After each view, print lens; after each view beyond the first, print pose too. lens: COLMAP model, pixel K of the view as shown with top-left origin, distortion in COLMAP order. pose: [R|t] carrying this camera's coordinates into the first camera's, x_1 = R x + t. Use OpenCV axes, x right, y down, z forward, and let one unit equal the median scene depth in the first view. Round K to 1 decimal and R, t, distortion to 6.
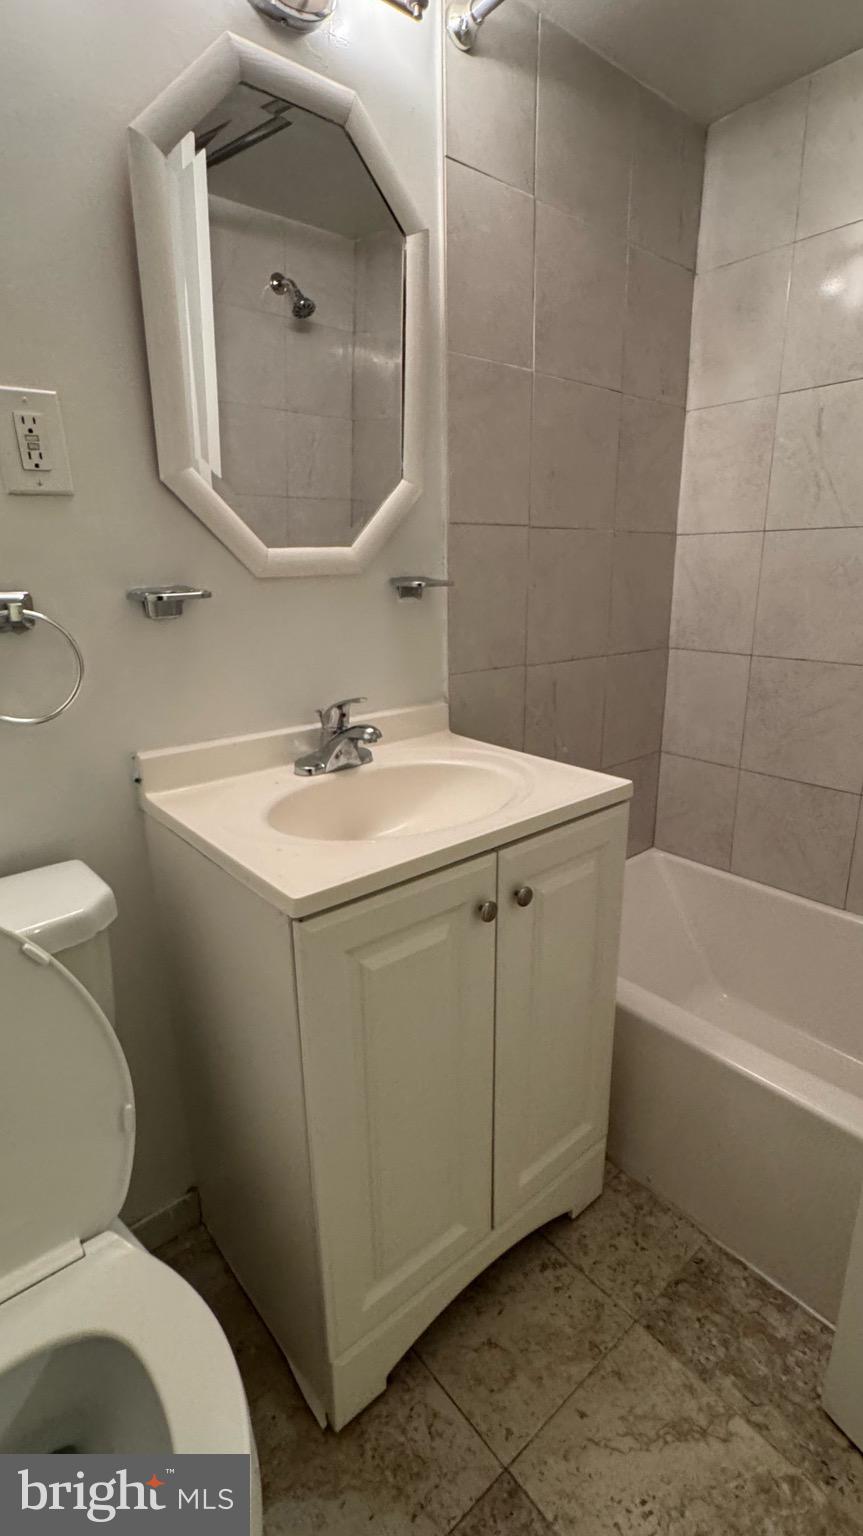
lens RADIAL K [[715.7, 0, 431.7], [0, 715.7, 770.3], [0, 0, 1]] dist [0.001751, -0.000464]
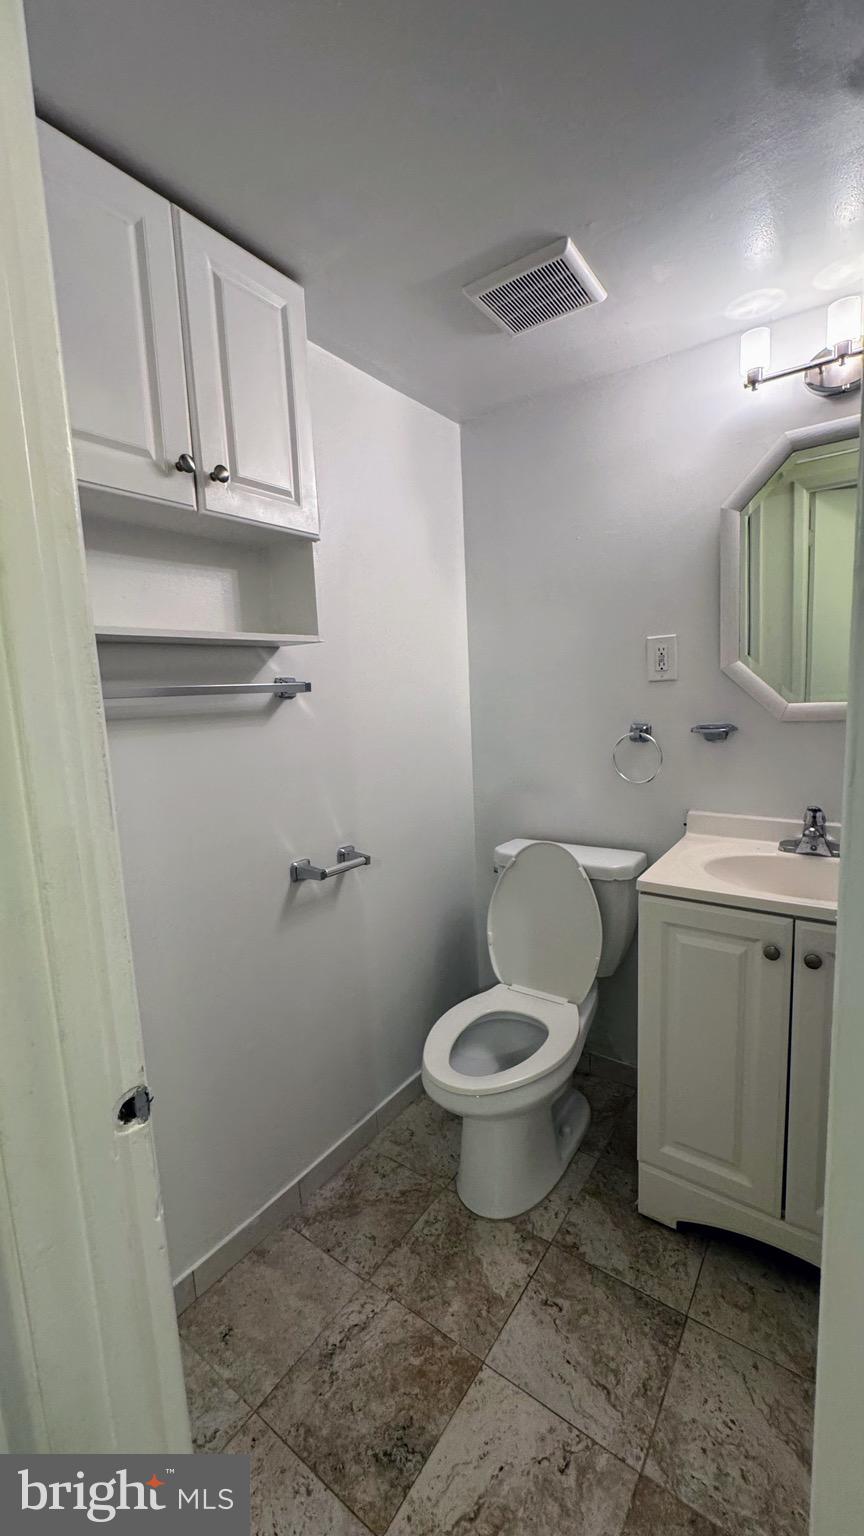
lens RADIAL K [[614.5, 0, 438.5], [0, 614.5, 764.1], [0, 0, 1]] dist [-0.004185, 0.000528]
pose [[0.243243, 0.123130, -0.962118, 1.016688], [-0.233959, 0.970071, 0.064998, -0.098342], [0.941327, 0.209286, 0.264770, -0.063162]]
